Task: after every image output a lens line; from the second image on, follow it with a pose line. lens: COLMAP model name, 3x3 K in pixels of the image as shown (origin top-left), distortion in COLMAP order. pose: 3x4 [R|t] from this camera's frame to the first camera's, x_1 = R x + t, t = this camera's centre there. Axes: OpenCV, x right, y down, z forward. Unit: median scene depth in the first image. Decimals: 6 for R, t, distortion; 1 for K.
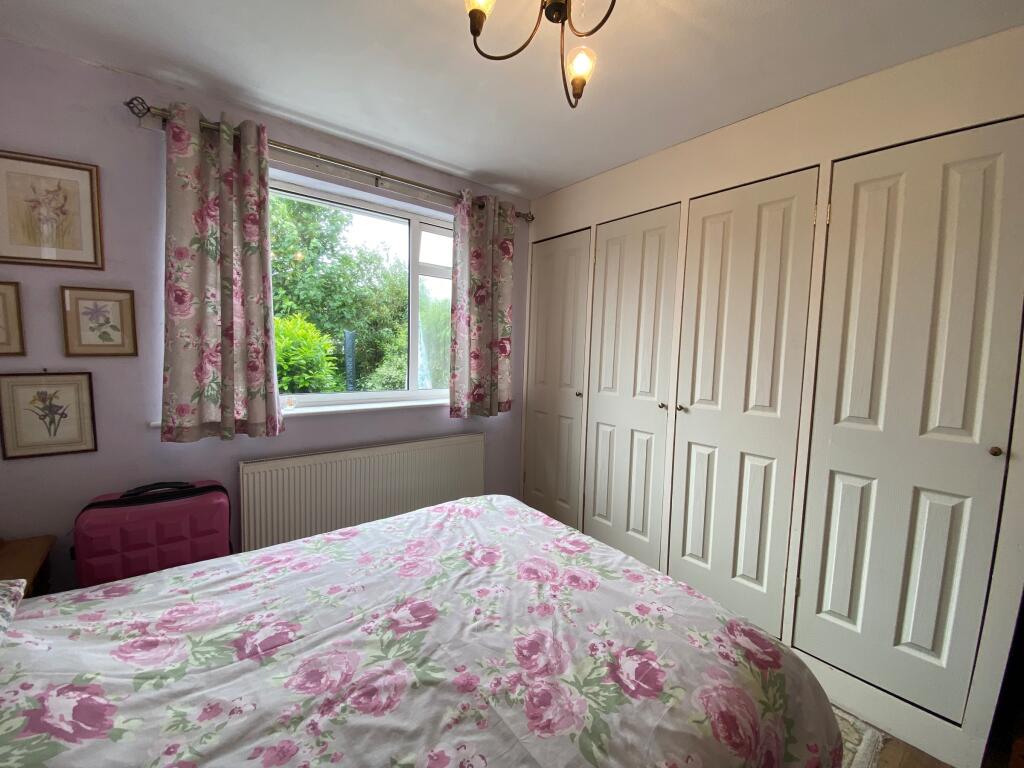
lens RADIAL K [[411.6, 0, 513.1], [0, 411.6, 381.6], [0, 0, 1]] dist [0.035662, -0.029187]
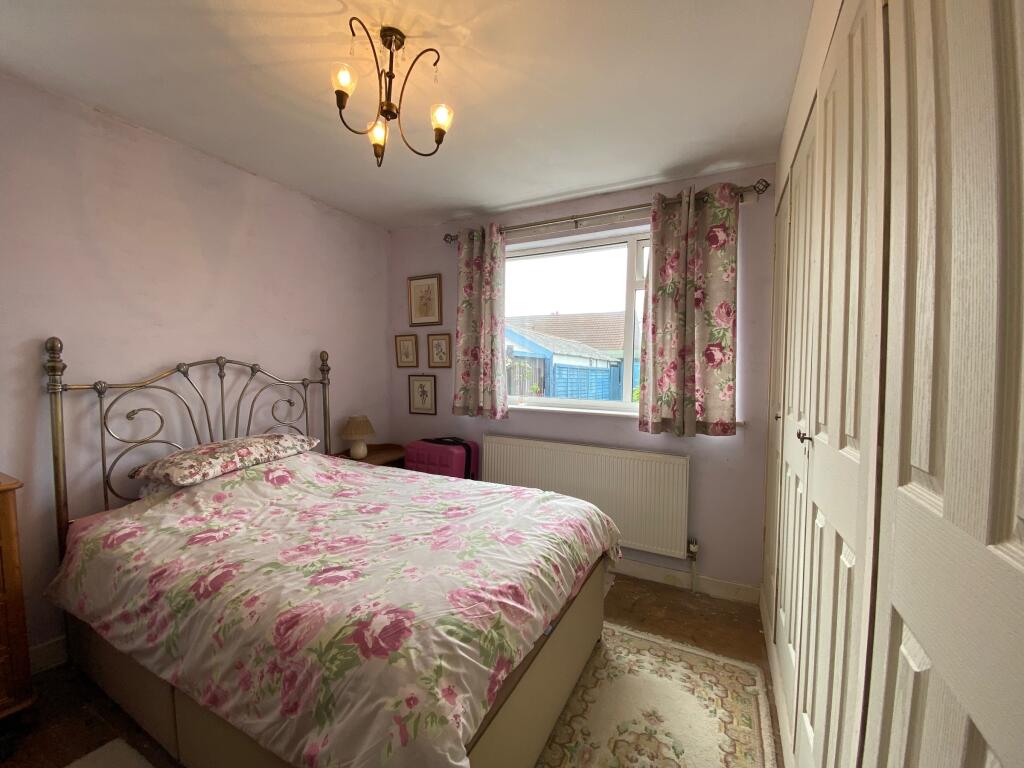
lens RADIAL K [[411.6, 0, 513.1], [0, 411.6, 381.6], [0, 0, 1]] dist [0.035662, -0.029187]
pose [[0.416321, -0.001019, -0.909217, 1.176642], [-0.077809, 0.996291, -0.036745, 0.062386], [0.905882, 0.086043, 0.414697, 0.623147]]
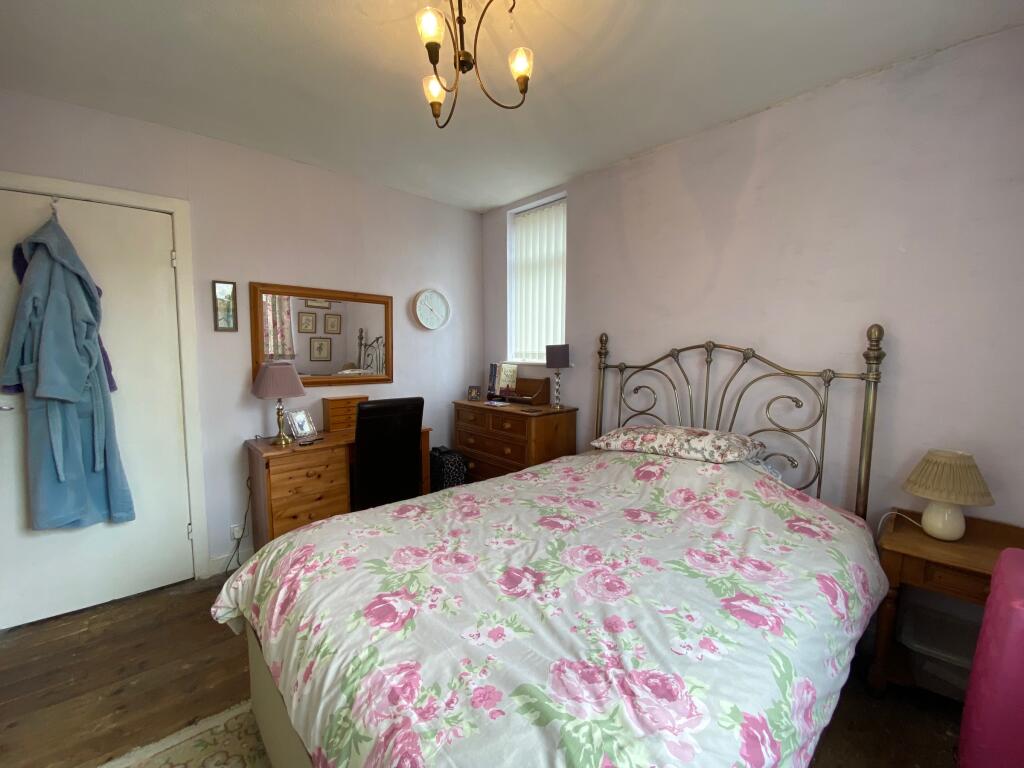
lens RADIAL K [[411.6, 0, 513.1], [0, 411.6, 381.6], [0, 0, 1]] dist [0.035662, -0.029187]
pose [[-0.996427, -0.031984, -0.078169, 0.015996], [-0.044376, 0.985737, 0.162335, -0.080833], [0.071862, 0.165224, -0.983635, 1.779602]]
